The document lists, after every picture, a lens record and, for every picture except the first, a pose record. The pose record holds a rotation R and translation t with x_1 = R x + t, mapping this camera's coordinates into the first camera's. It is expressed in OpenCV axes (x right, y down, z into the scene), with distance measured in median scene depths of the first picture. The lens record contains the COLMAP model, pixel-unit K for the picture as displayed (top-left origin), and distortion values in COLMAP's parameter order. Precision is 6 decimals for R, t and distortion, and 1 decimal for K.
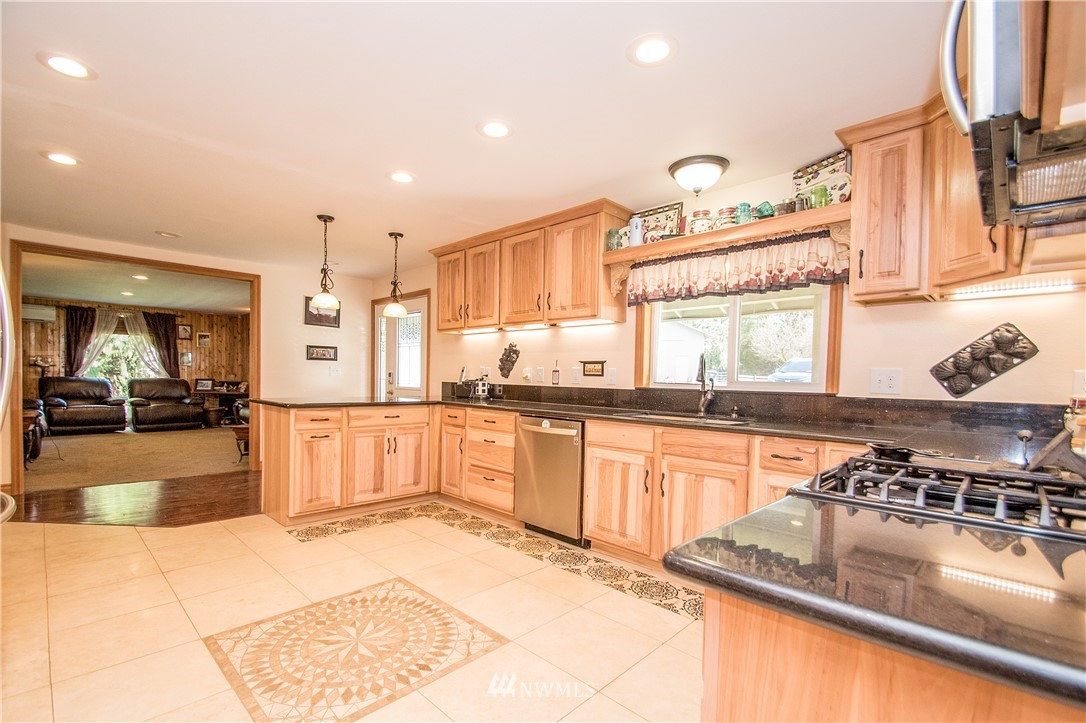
lens RADIAL K [[485.6, 0, 543.4], [0, 485.6, 387.2], [0, 0, 1]] dist [0.017868, -0.016633]
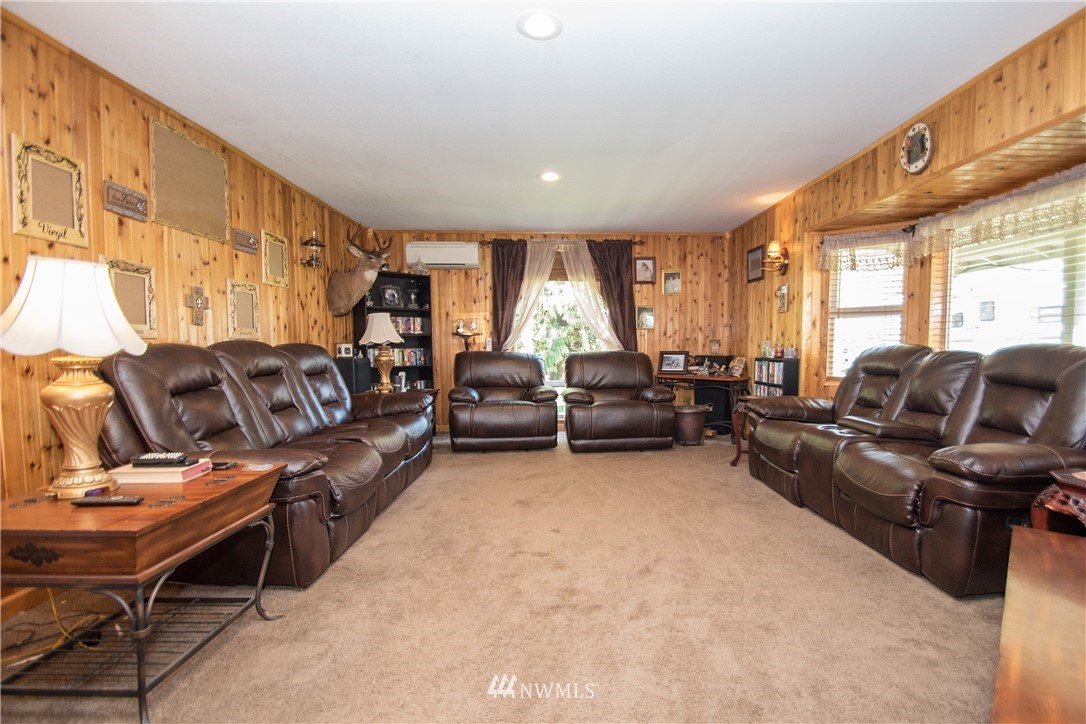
lens RADIAL K [[485.6, 0, 543.4], [0, 485.6, 387.7], [0, 0, 1]] dist [0.017868, -0.016633]
pose [[0.679542, 0.043582, -0.732341, -1.066892], [0.003348, 0.998039, 0.062500, -0.030654], [0.733629, -0.044924, 0.678063, 1.413891]]
